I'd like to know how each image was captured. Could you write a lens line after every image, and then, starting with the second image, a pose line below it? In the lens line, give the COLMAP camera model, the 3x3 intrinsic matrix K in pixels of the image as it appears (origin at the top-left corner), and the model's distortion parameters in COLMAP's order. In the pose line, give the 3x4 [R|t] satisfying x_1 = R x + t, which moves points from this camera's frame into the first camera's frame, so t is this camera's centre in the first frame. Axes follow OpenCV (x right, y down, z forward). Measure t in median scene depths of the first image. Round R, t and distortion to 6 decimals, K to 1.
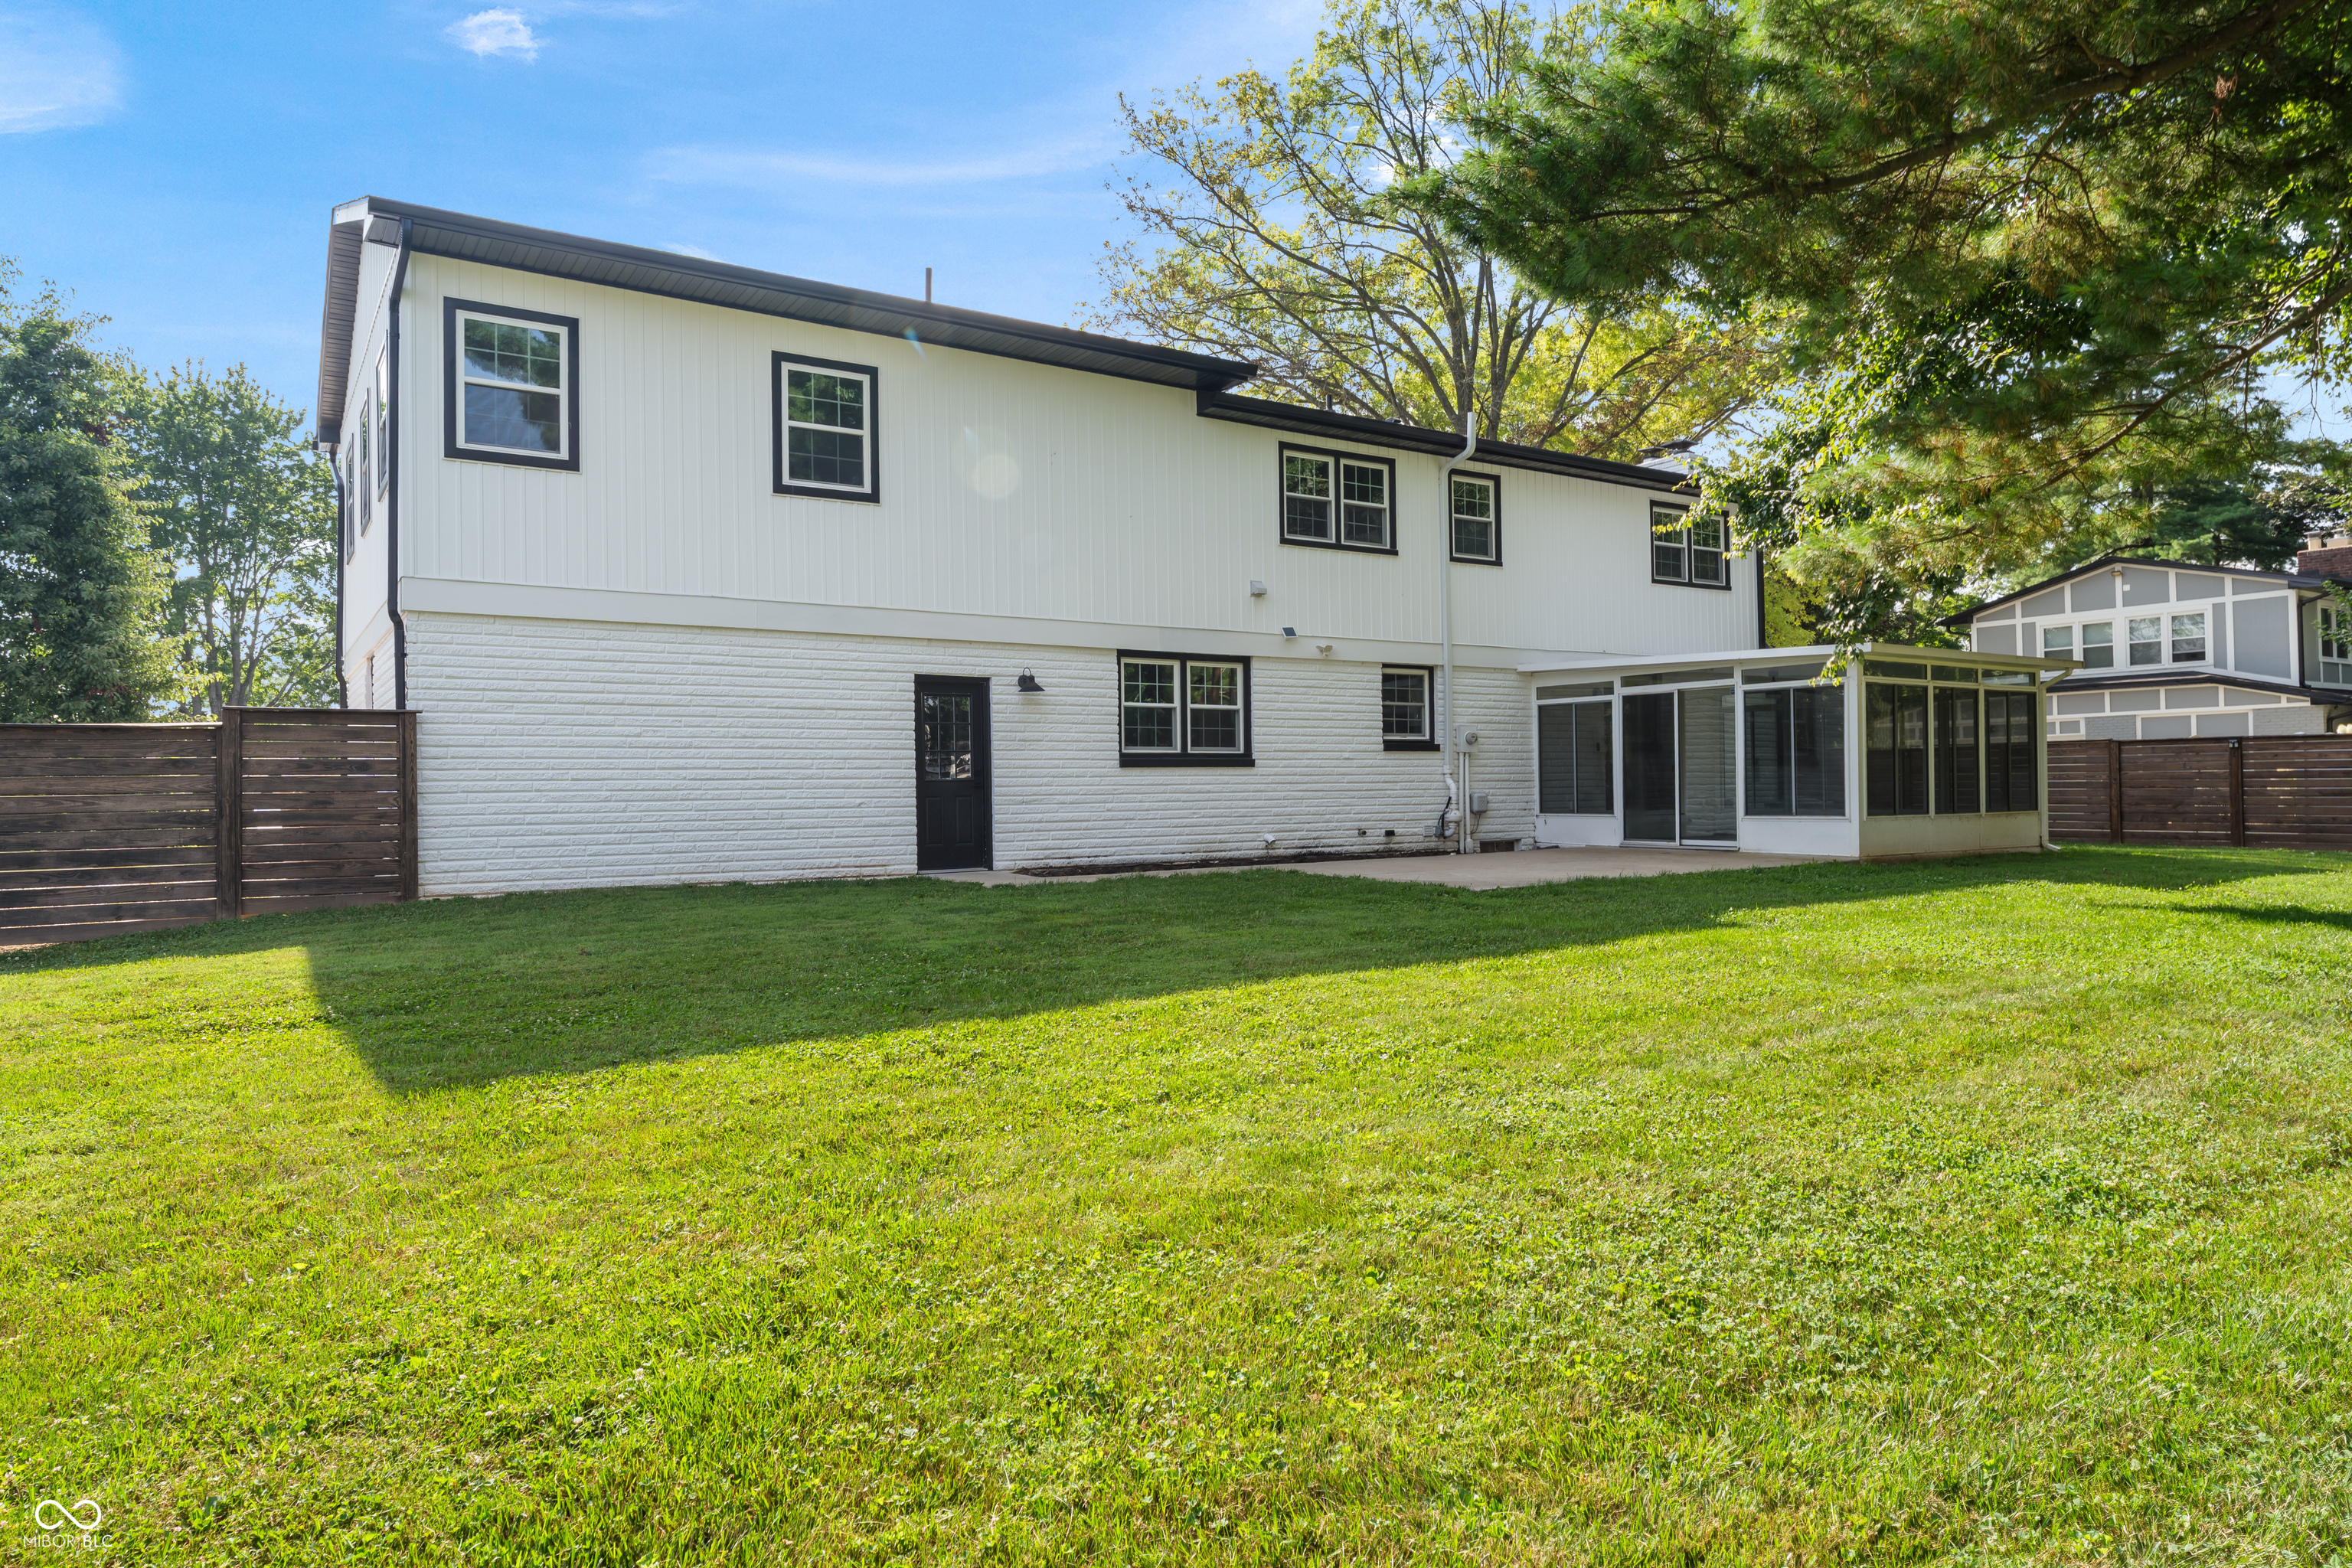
lens RADIAL K [[1409.0, 0, 1177.6], [0, 1409.0, 785.8], [0, 0, 1]] dist [0.004377, 0.000772]
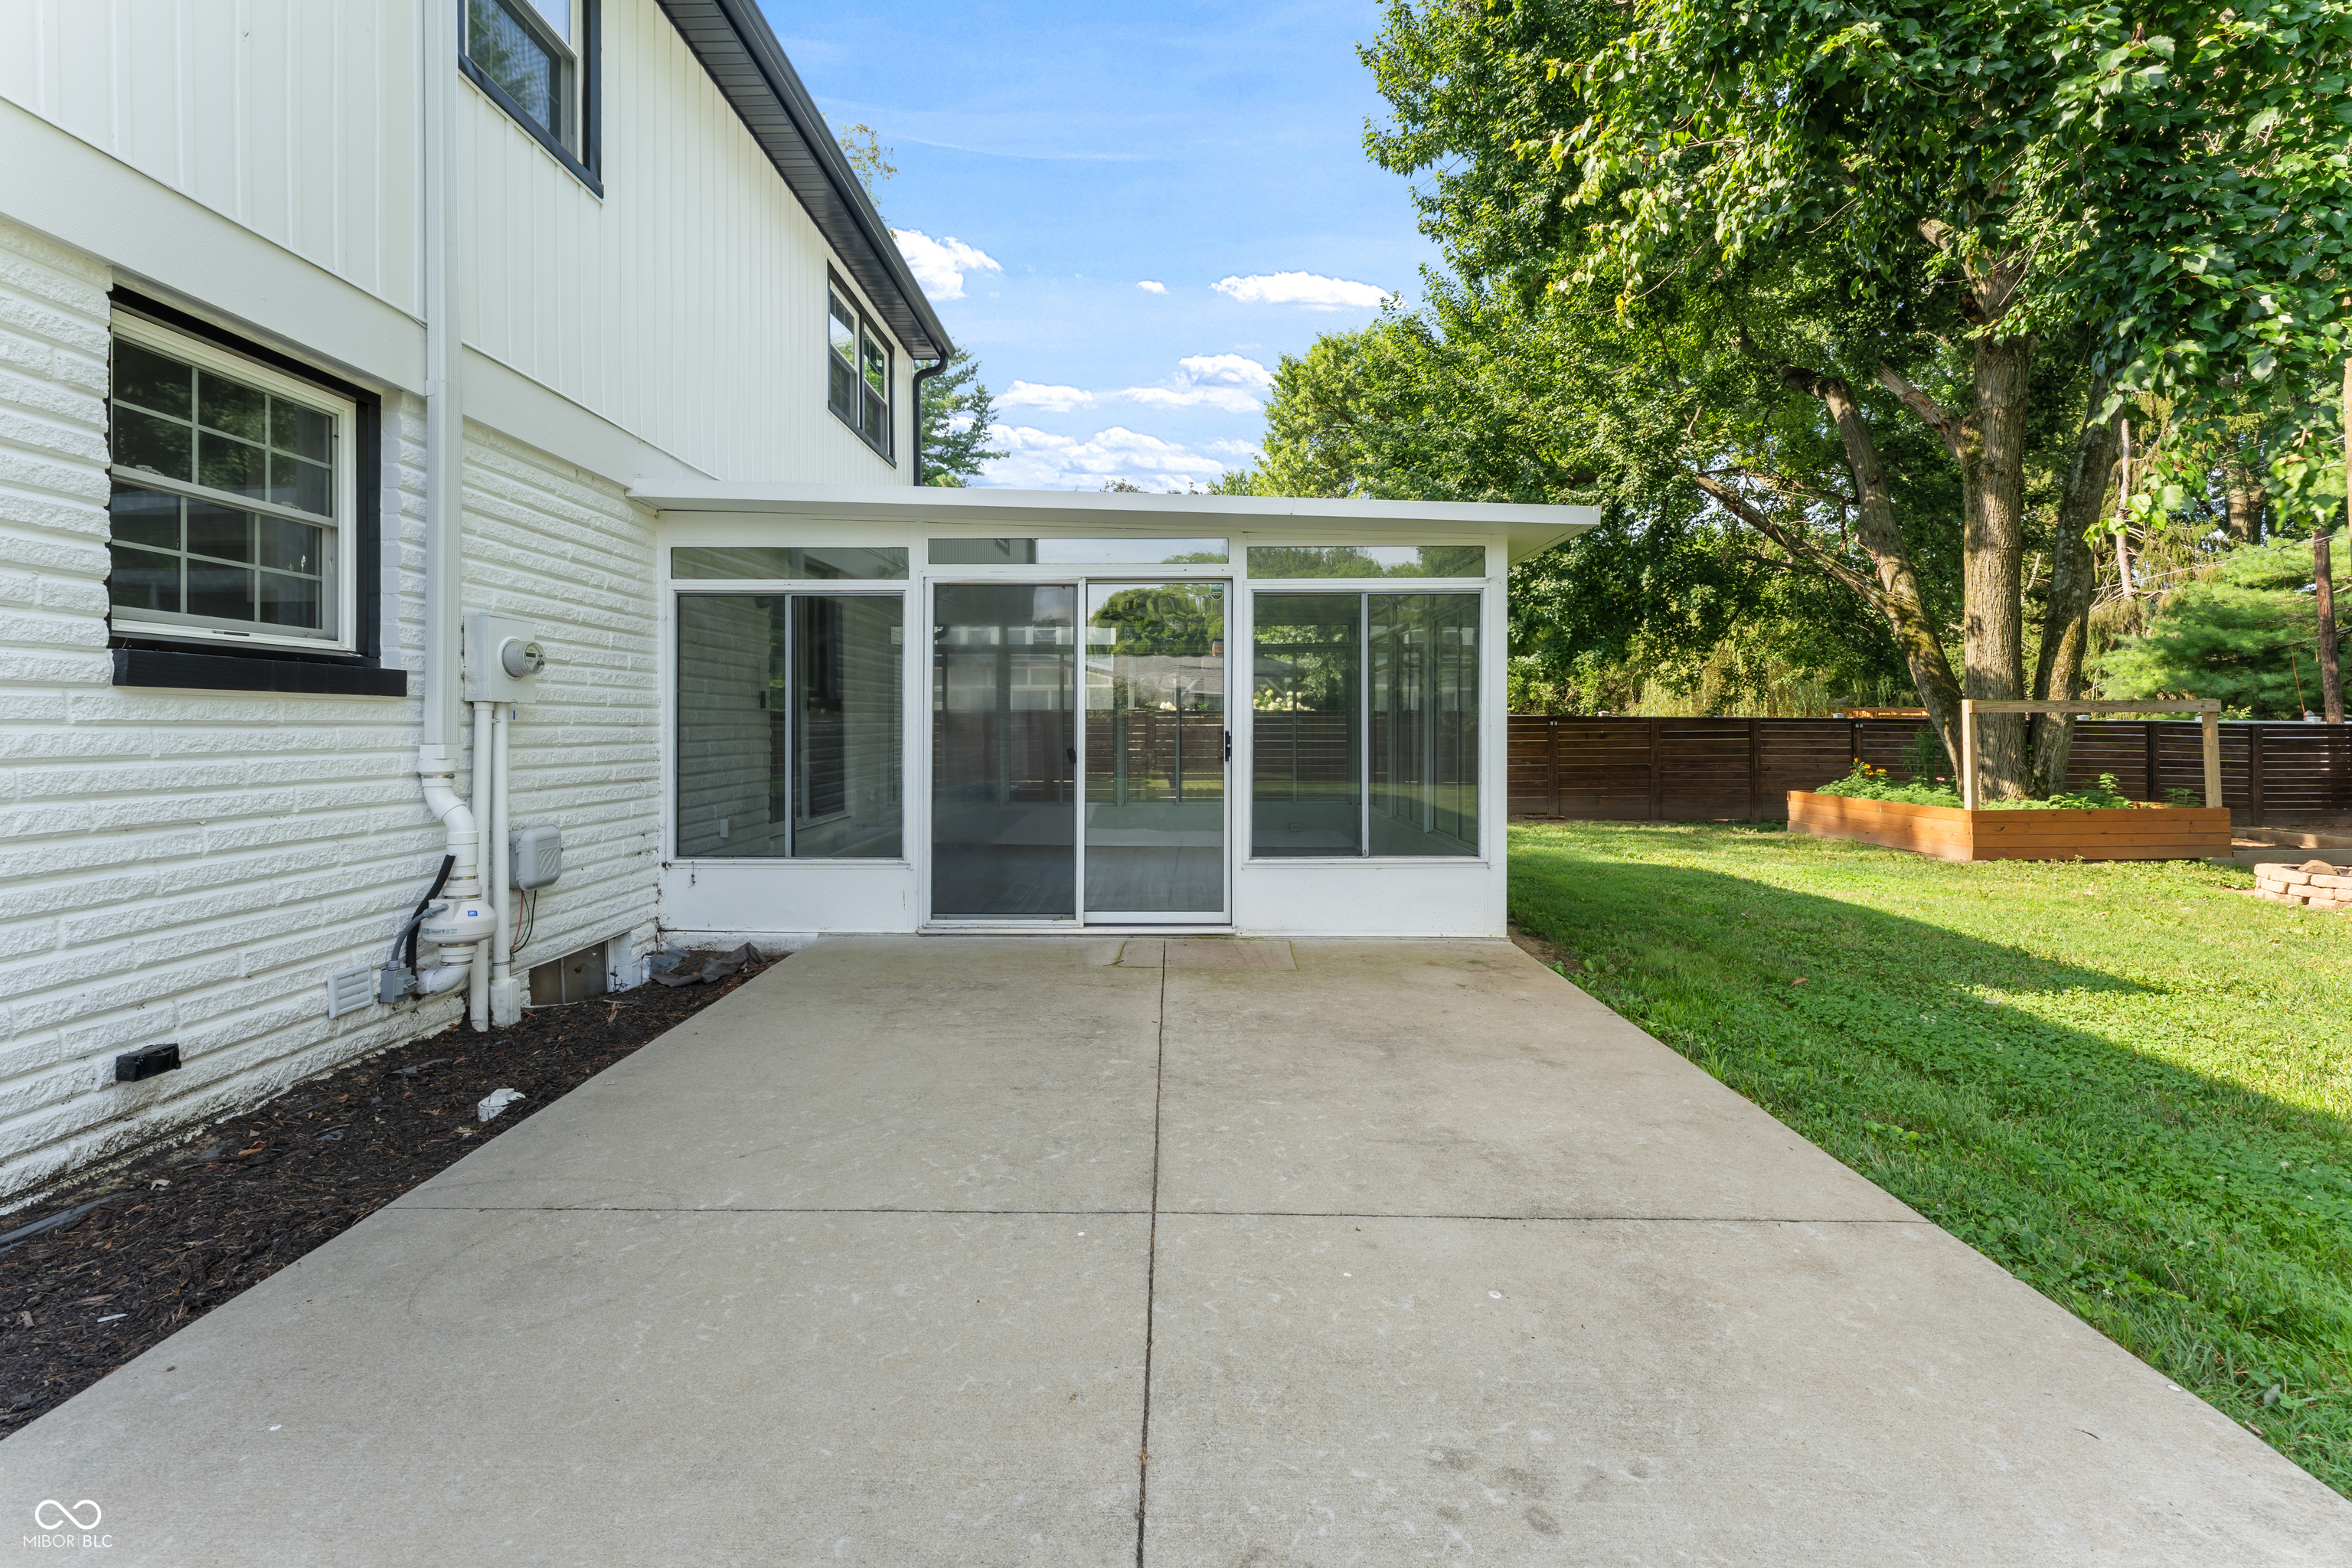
lens RADIAL K [[957.1, 0, 1160.8], [0, 957.1, 722.6], [0, 0, 1]] dist [0.002818, 0.001045]
pose [[0.553268, 0.014562, 0.832876, 0.109384], [-0.004132, 0.999883, -0.014737, -0.016823], [-0.832993, 0.004712, 0.553264, 0.764500]]
